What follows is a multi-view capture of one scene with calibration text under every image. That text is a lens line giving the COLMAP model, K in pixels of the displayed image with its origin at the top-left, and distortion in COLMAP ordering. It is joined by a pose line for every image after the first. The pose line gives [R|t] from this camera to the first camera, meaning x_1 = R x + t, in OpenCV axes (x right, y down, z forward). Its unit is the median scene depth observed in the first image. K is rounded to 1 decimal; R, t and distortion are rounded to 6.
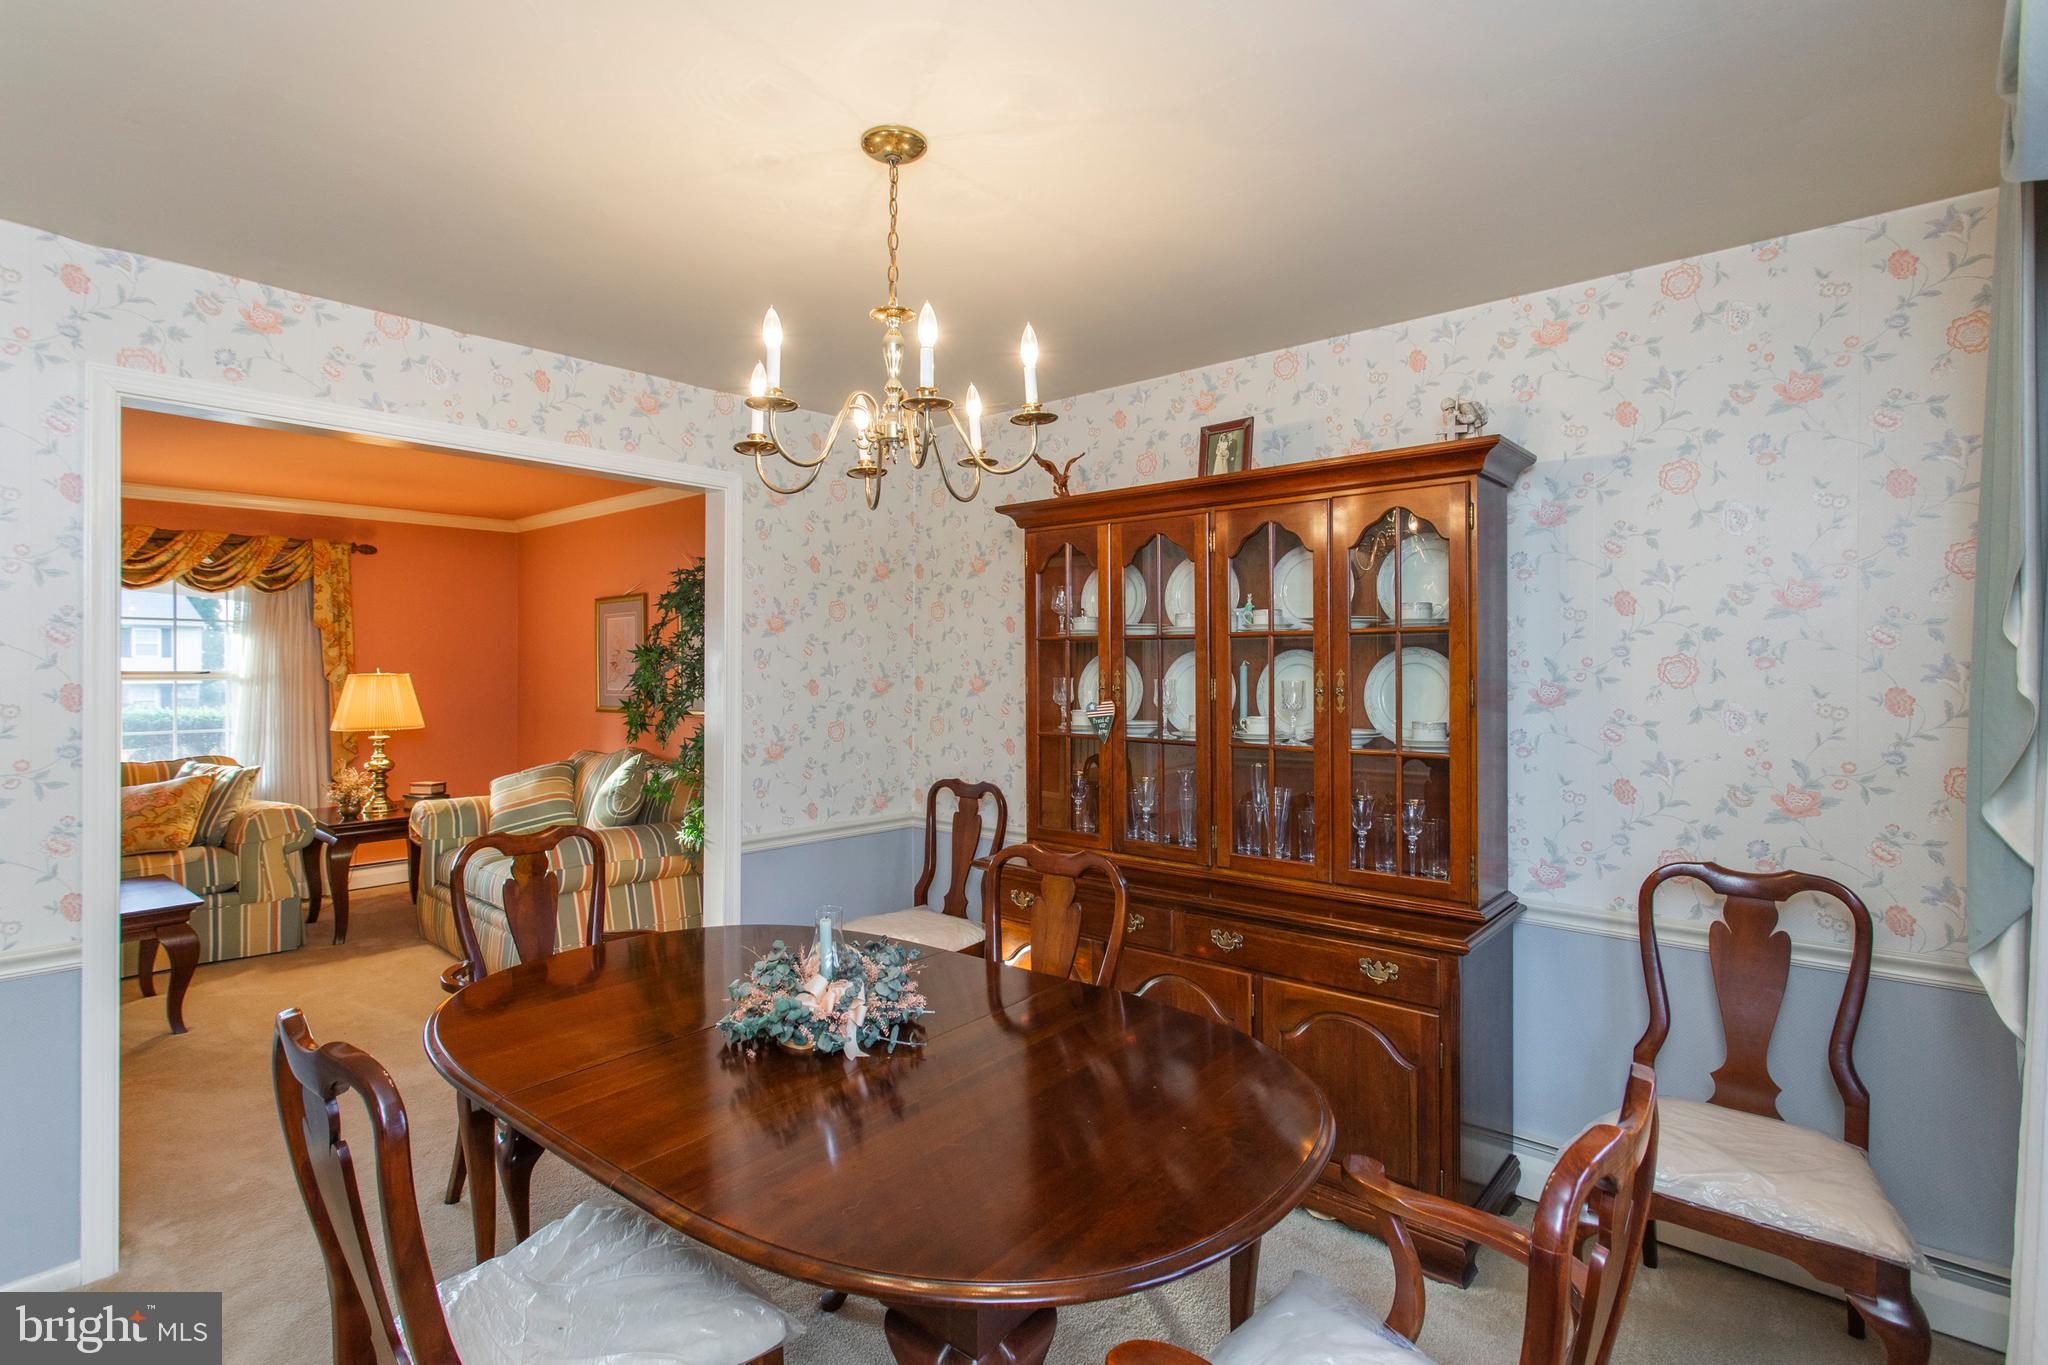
lens RADIAL K [[967.6, 0, 1017.3], [0, 967.6, 674.6], [0, 0, 1]] dist [-0.005079, 0.001200]
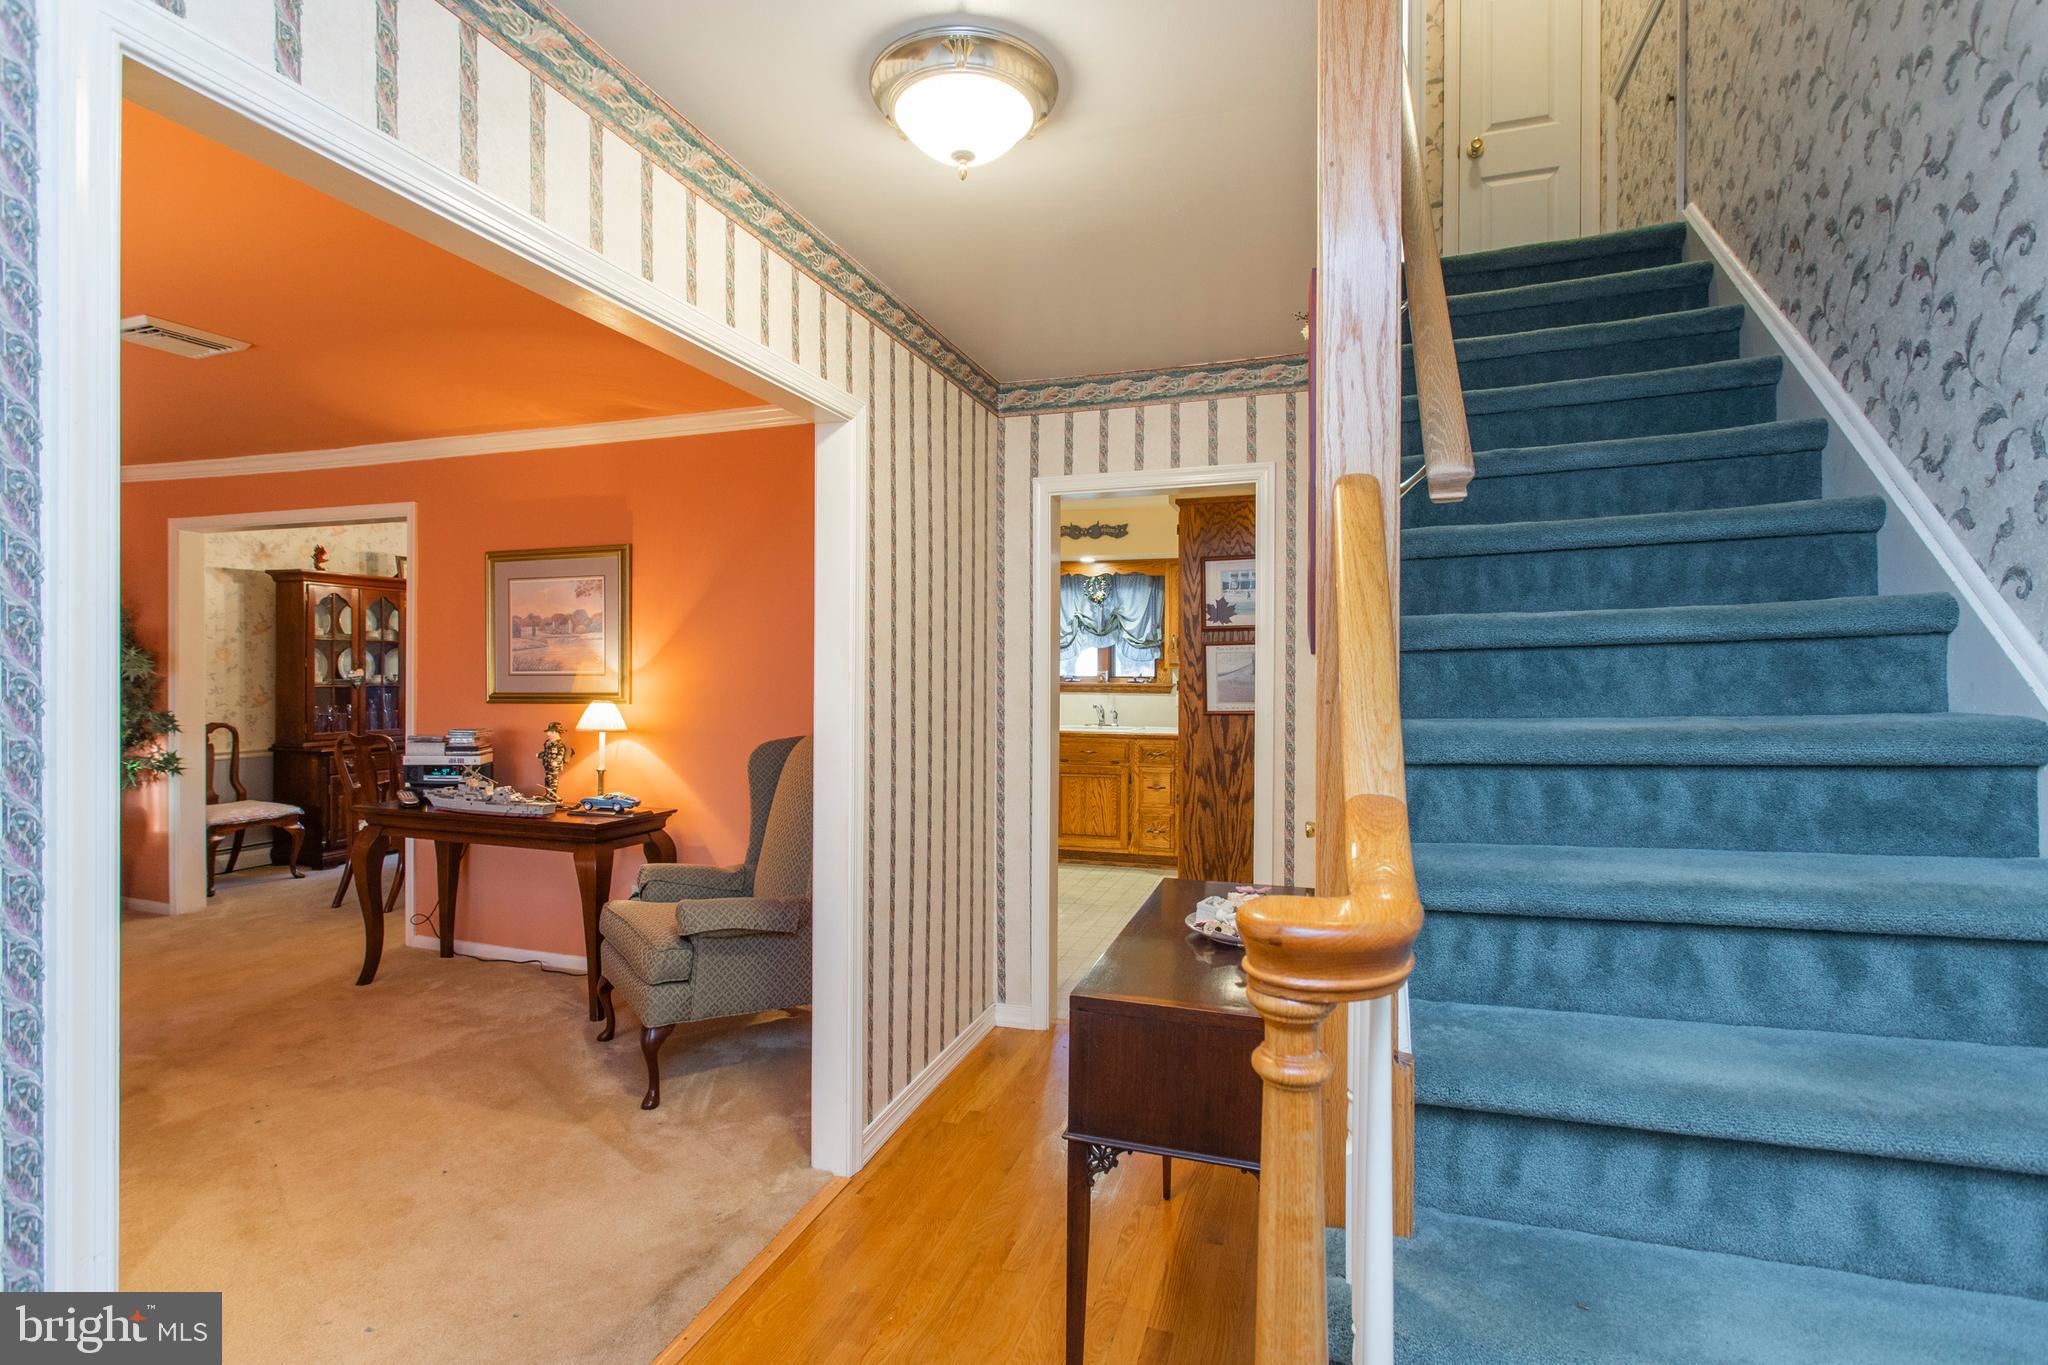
lens RADIAL K [[967.6, 0, 1017.3], [0, 967.6, 674.6], [0, 0, 1]] dist [-0.005079, 0.001200]
pose [[-0.386276, -0.007186, 0.922355, -2.731640], [0.001745, 0.999962, 0.008521, 0.024333], [-0.922382, 0.004901, -0.386248, 0.500227]]
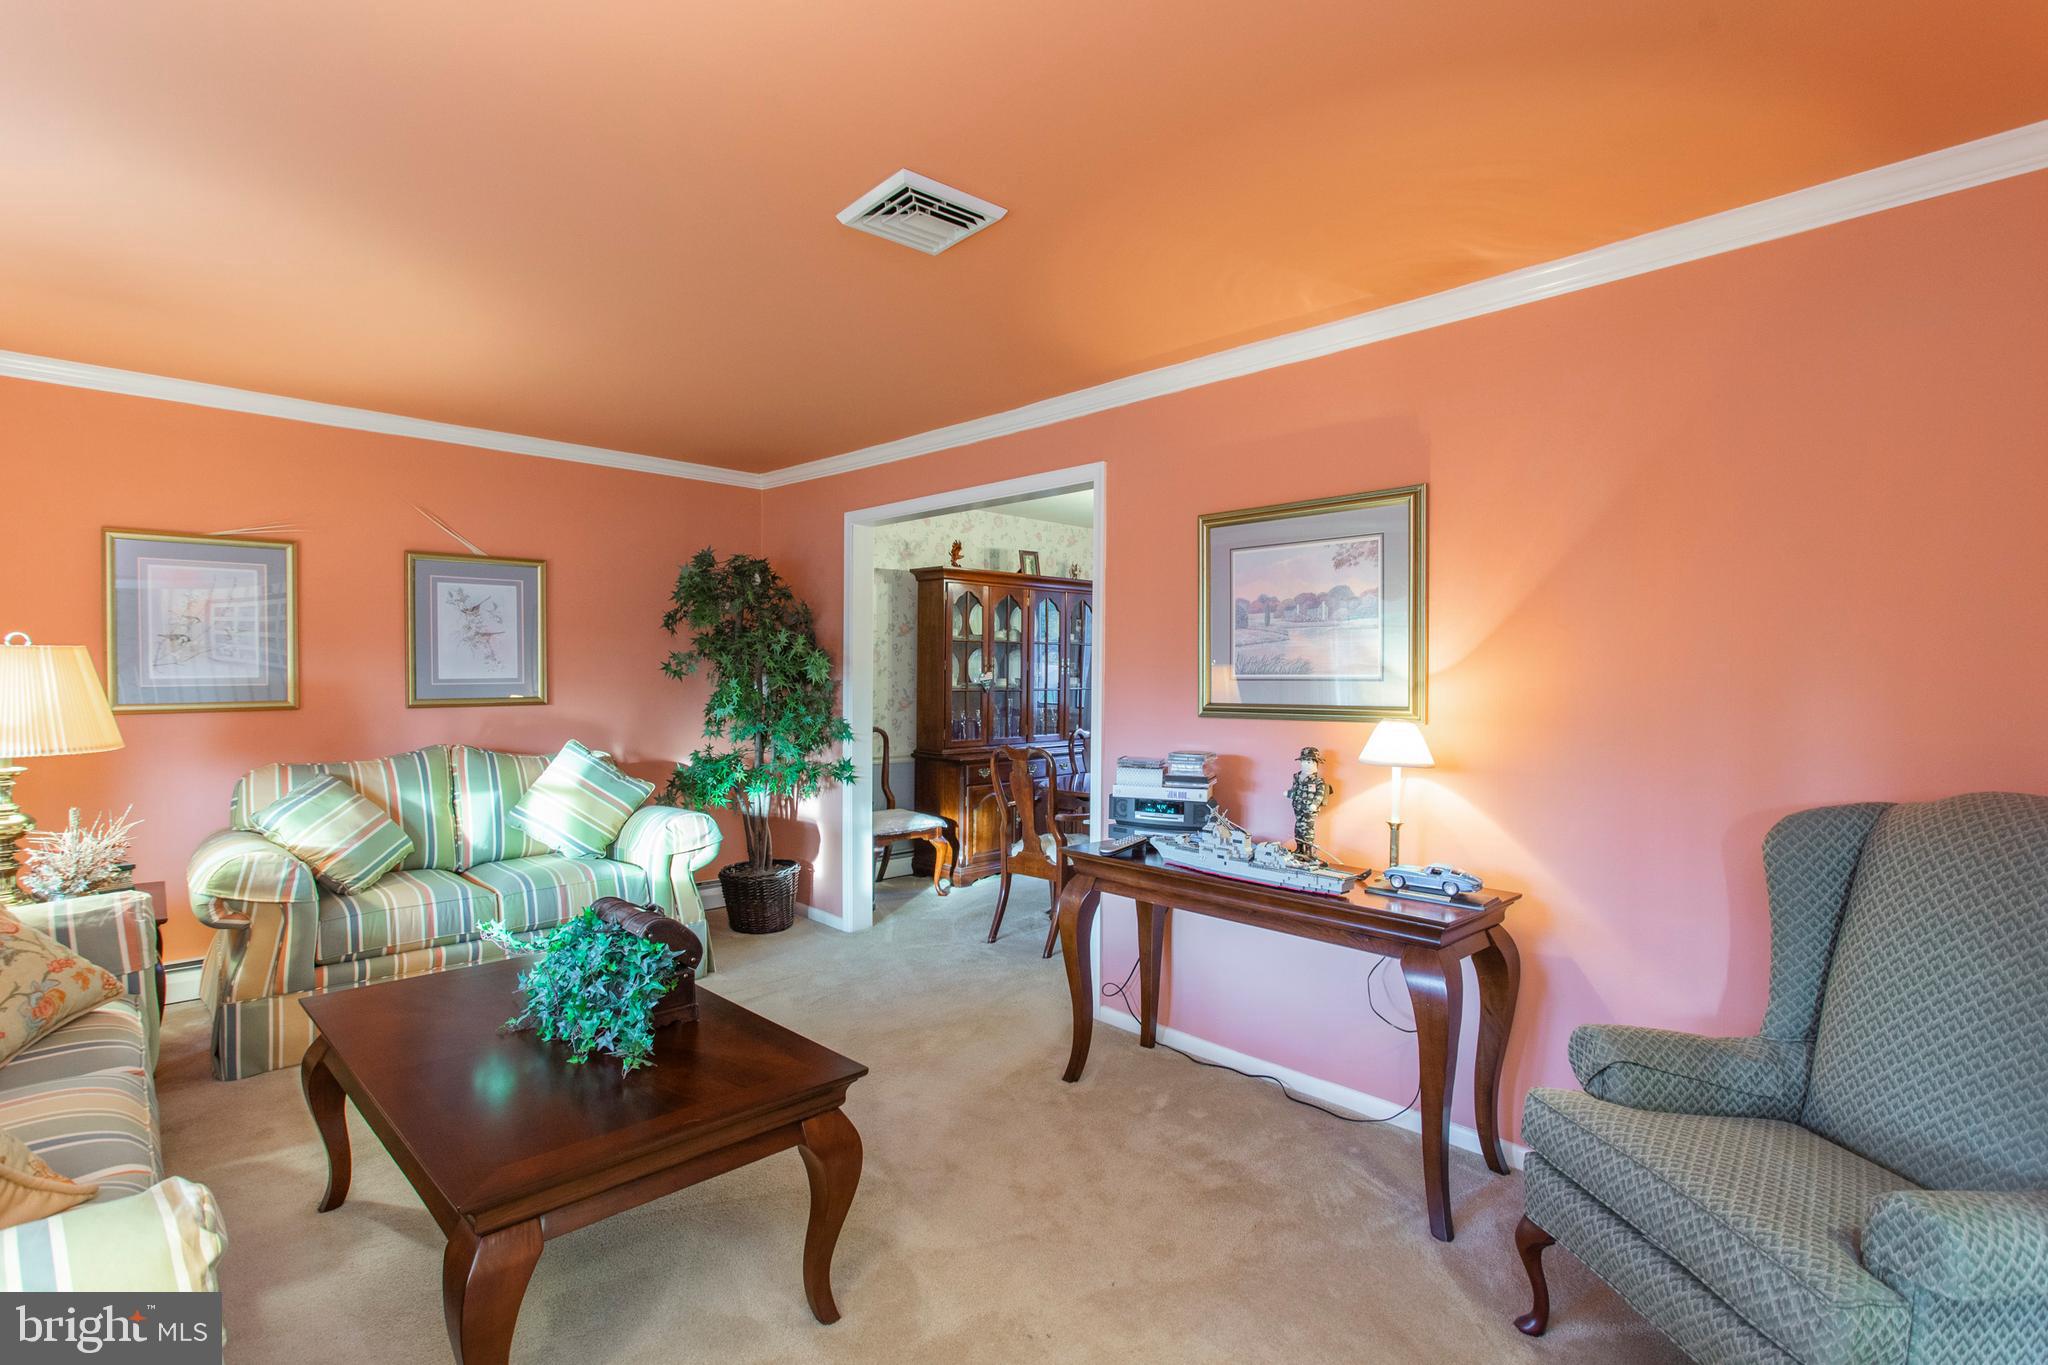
lens RADIAL K [[967.6, 0, 1017.3], [0, 967.6, 674.6], [0, 0, 1]] dist [-0.005079, 0.001200]
pose [[0.087268, -0.004038, 0.996177, -2.122006], [0.002213, 0.999990, 0.003860, 0.025945], [-0.996182, 0.001867, 0.087276, 0.819572]]
